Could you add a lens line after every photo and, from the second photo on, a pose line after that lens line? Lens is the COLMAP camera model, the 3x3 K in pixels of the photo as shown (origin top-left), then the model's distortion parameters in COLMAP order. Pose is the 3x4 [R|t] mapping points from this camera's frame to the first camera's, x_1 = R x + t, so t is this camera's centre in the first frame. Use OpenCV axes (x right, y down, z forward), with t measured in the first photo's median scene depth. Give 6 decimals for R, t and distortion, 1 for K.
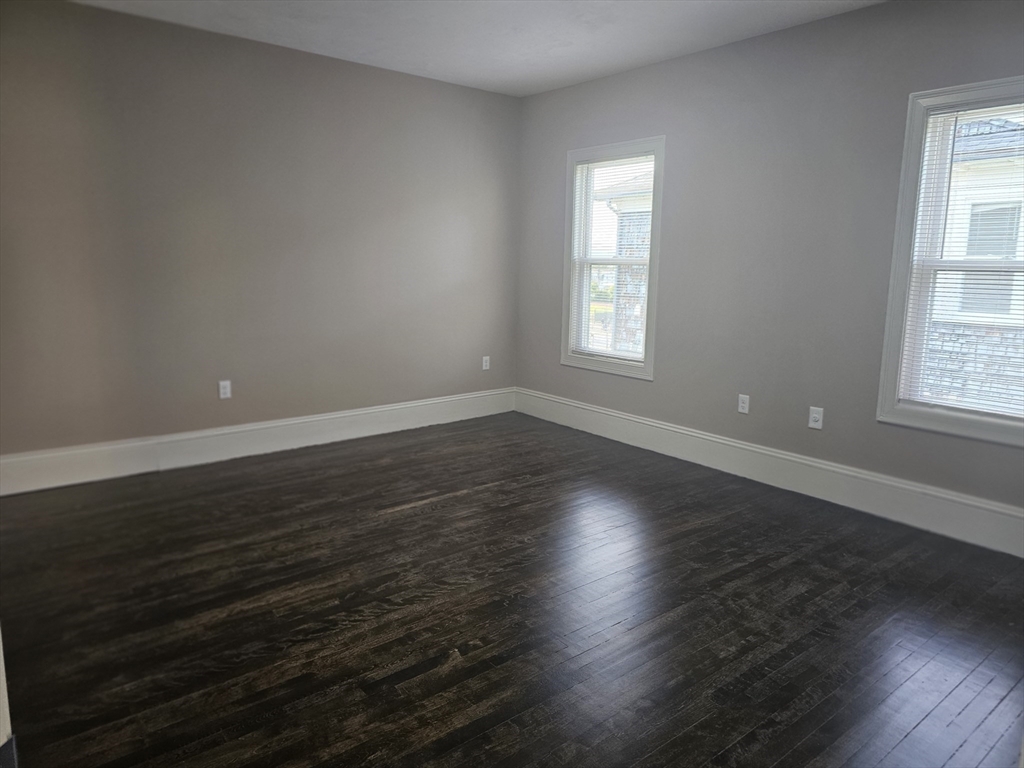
lens RADIAL K [[685.2, 0, 512.9], [0, 685.2, 359.2], [0, 0, 1]] dist [0.052760, -0.042300]
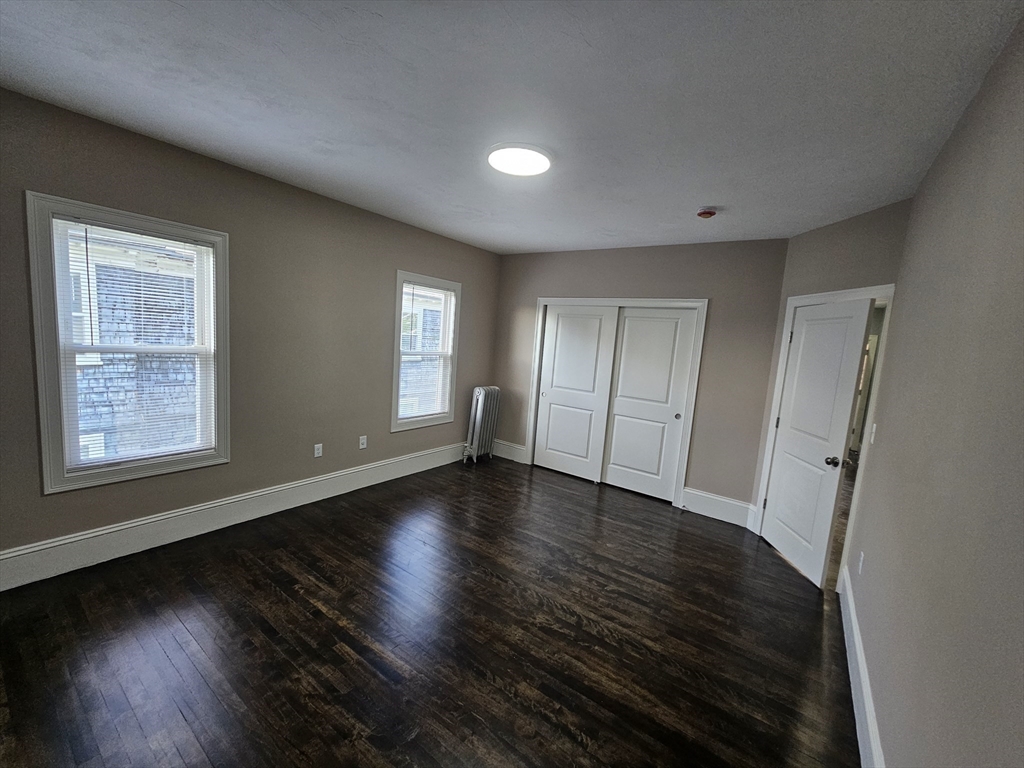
lens RADIAL K [[417.6, 0, 507.6], [0, 417.6, 387.3], [0, 0, 1]] dist [0.001036, 0.000227]
pose [[-0.250271, -0.151675, 0.956221, -0.746650], [0.064107, 0.982889, 0.172684, -0.246604], [-0.966051, 0.104518, -0.236265, 1.064569]]
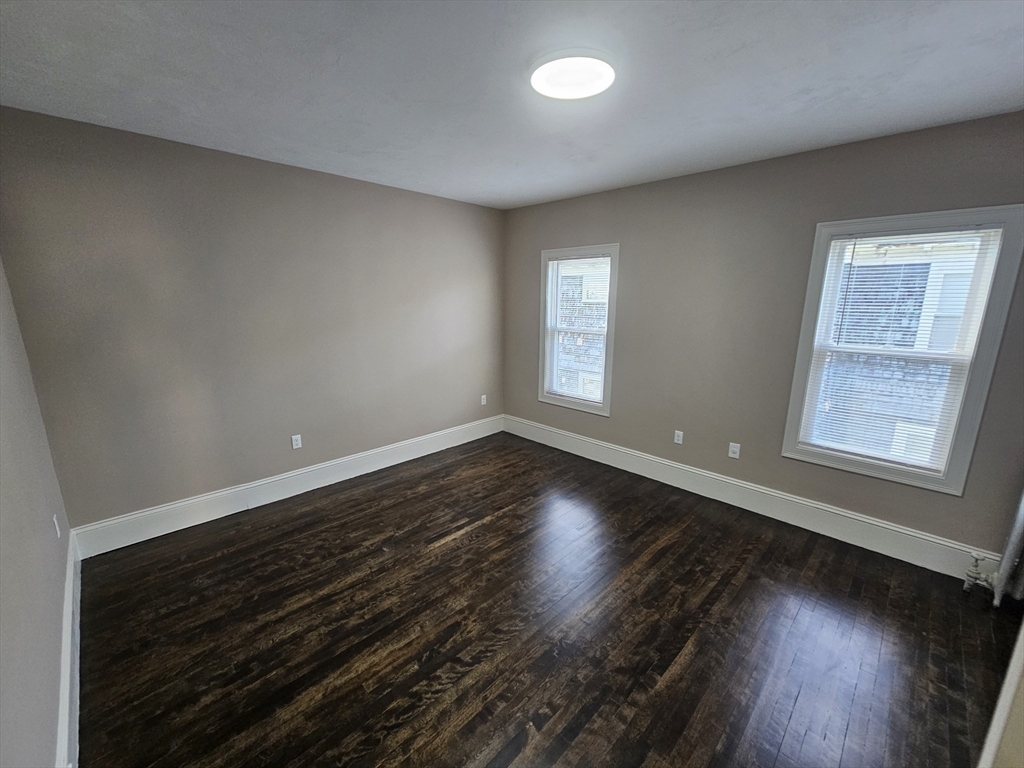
lens RADIAL K [[417.6, 0, 512.1], [0, 417.6, 386.7], [0, 0, 1]] dist [0.001036, 0.000227]
pose [[0.994131, -0.032903, 0.103059, -0.121339], [0.025909, 0.997316, 0.068487, -0.141344], [-0.105036, -0.065415, 0.992315, 0.244966]]
